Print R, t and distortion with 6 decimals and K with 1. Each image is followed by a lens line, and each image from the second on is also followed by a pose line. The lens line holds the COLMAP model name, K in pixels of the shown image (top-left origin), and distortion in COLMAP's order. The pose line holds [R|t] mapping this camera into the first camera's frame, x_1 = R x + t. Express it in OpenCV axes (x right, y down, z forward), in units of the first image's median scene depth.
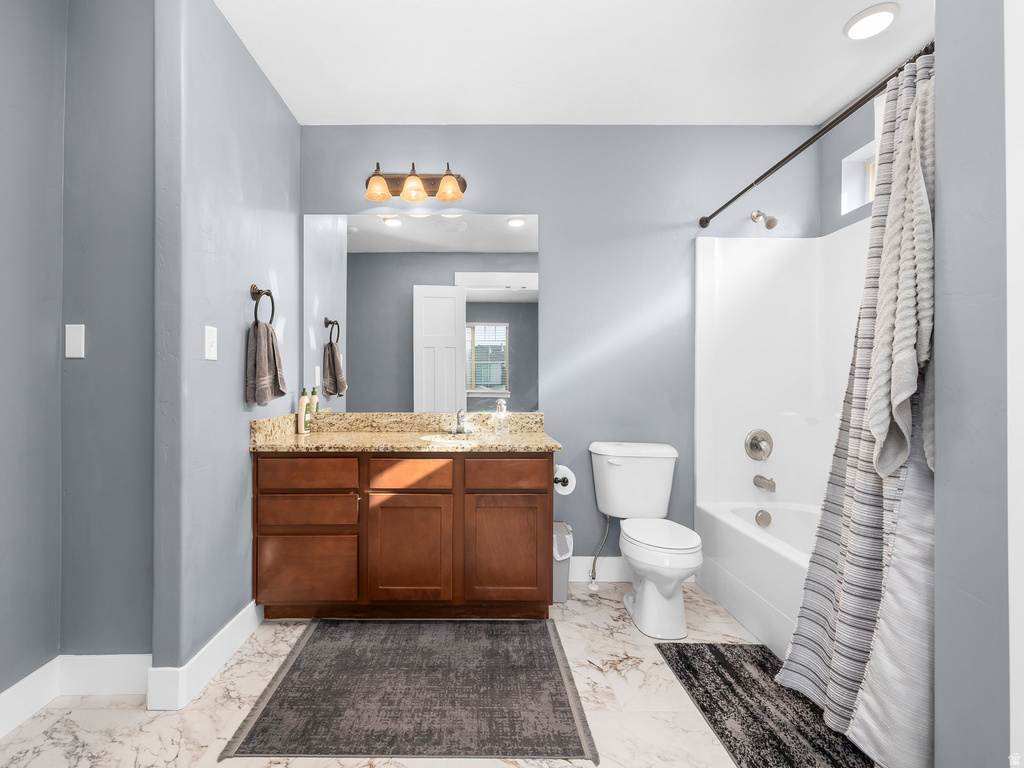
lens RADIAL K [[457.2, 0, 509.7], [0, 457.2, 381.7], [0, 0, 1]] dist [0.001701, -0.000391]
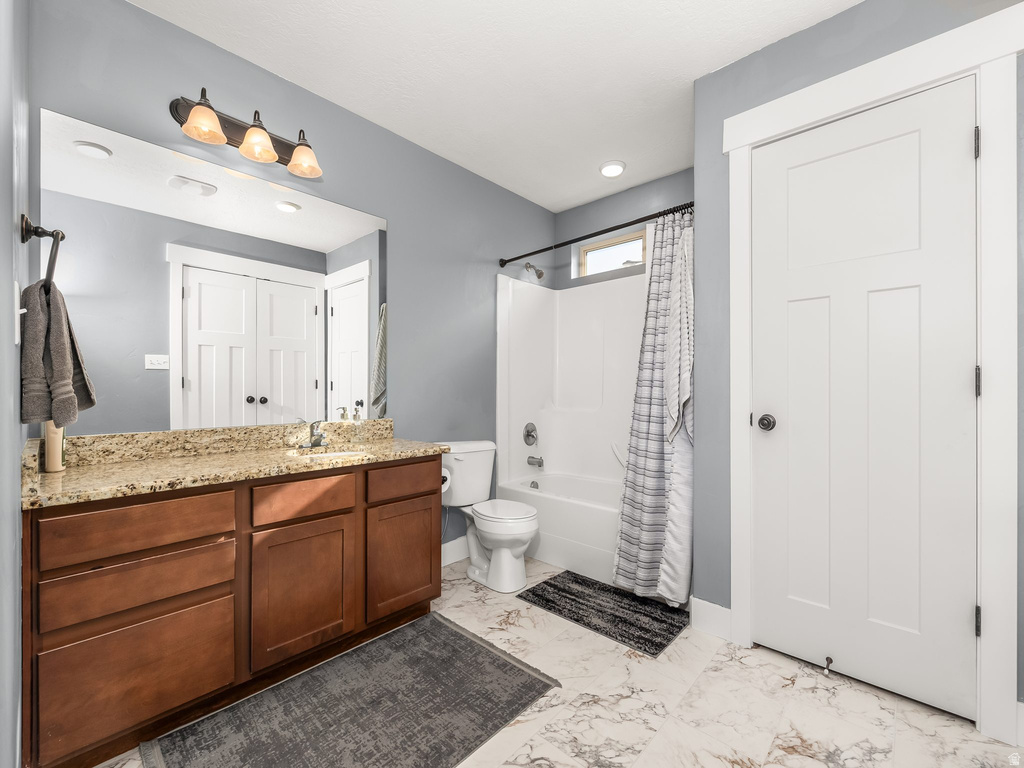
lens RADIAL K [[432.1, 0, 512.3], [0, 432.1, 389.2], [0, 0, 1]] dist [-0.001663, 0.001199]
pose [[0.680054, 0.001029, 0.733162, -0.546843], [-0.003344, 0.999993, 0.001698, 0.000914], [-0.733155, -0.003606, 0.680052, 0.194124]]
